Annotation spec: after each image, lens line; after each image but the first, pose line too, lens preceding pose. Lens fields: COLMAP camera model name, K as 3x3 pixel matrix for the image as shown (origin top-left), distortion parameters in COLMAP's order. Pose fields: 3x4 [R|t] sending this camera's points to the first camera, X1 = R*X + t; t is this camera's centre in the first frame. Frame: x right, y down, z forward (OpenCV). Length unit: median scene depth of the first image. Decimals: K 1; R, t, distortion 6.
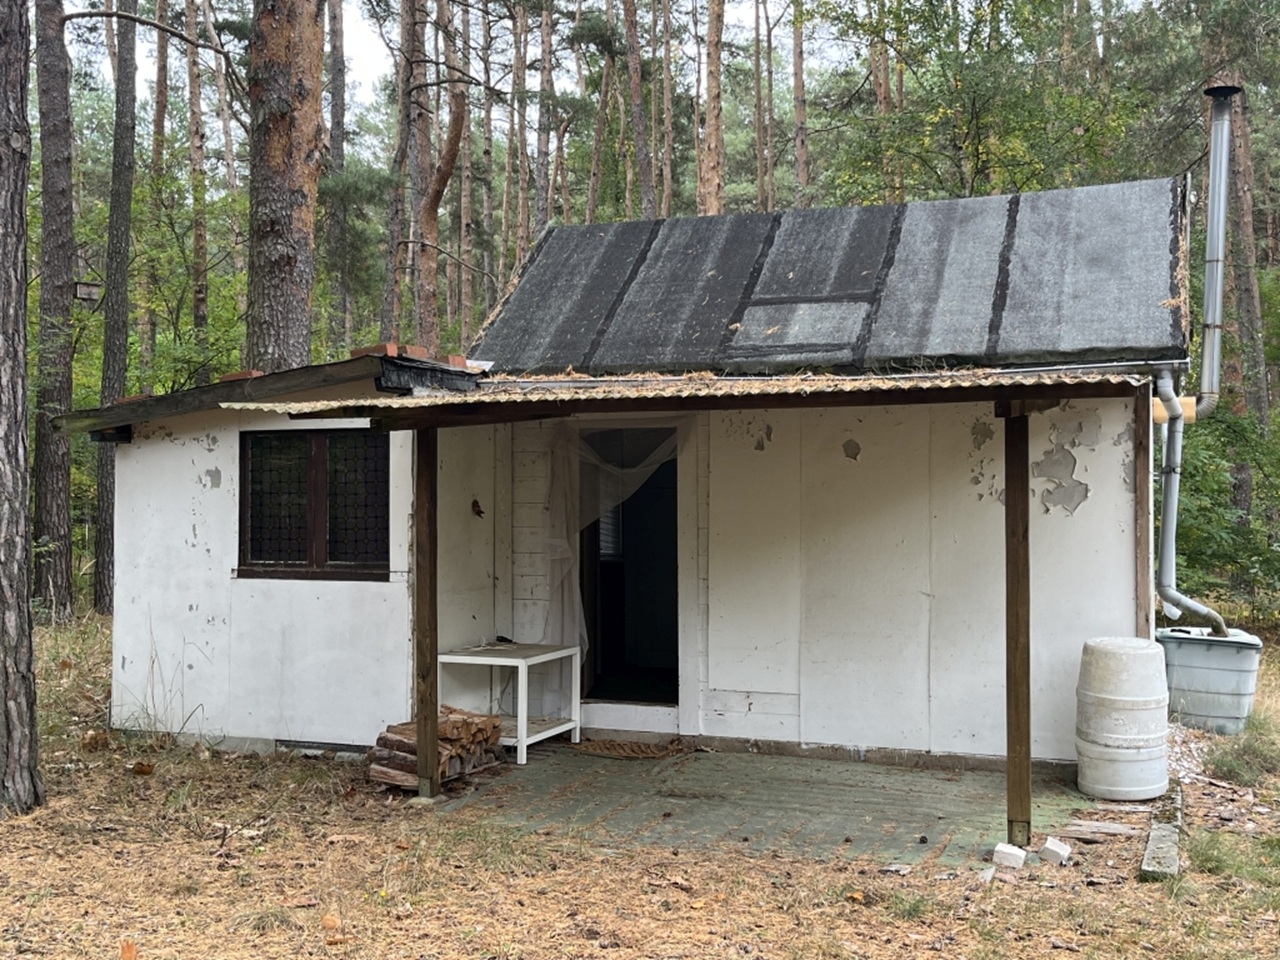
lens RADIAL K [[1392.0, 0, 645.6], [0, 1392.0, 487.2], [0, 0, 1]] dist [0.039807, 0.000000]
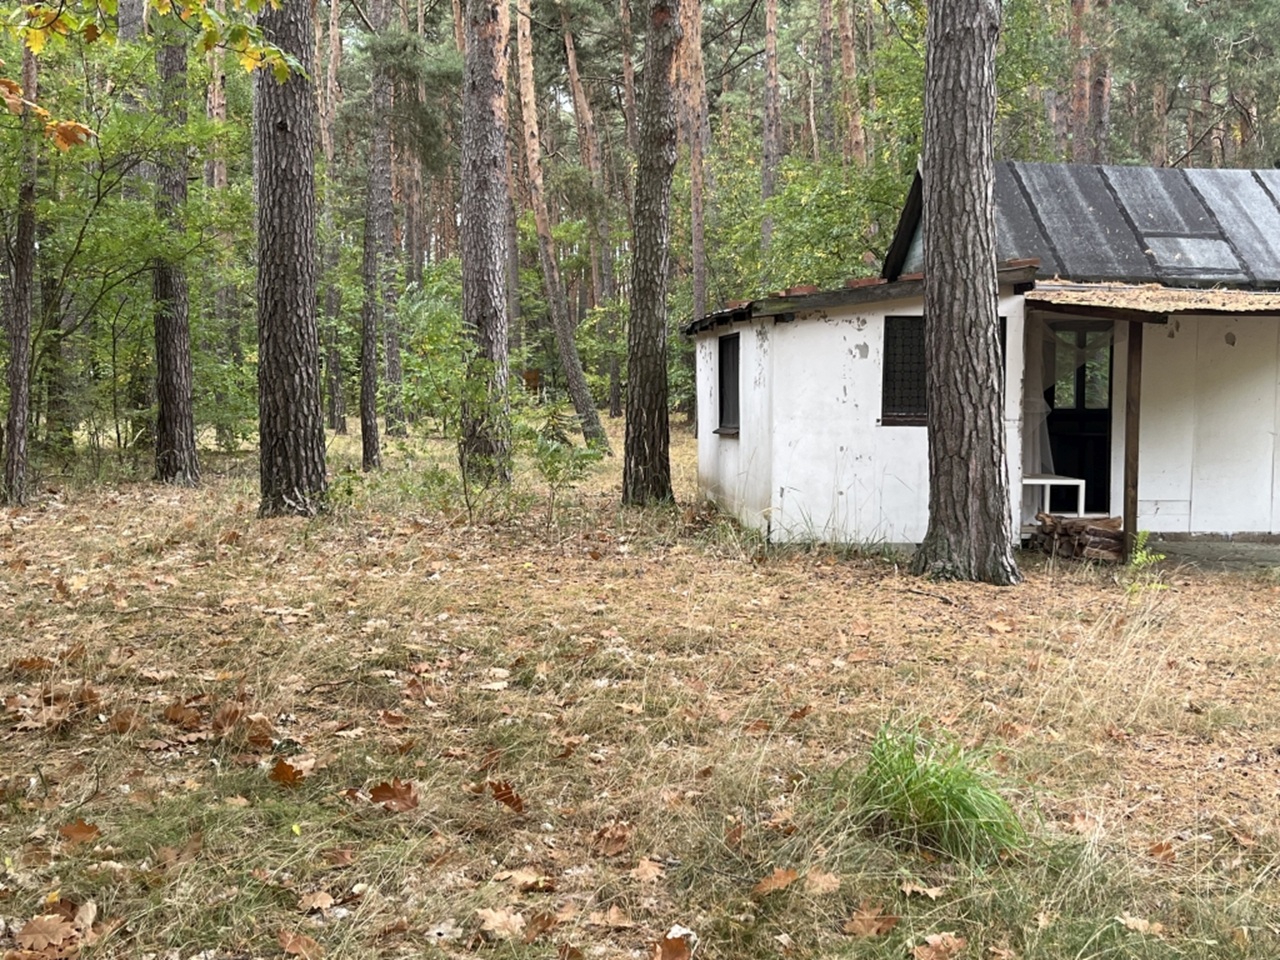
lens RADIAL K [[1452.7, 0, 646.3], [0, 1452.7, 478.7], [0, 0, 1]] dist [0.055087, 0.000000]
pose [[0.891857, -0.021264, 0.451818, -1.124753], [-0.015681, 0.996840, 0.077869, 0.010181], [-0.452046, -0.076533, 0.888705, -0.143433]]
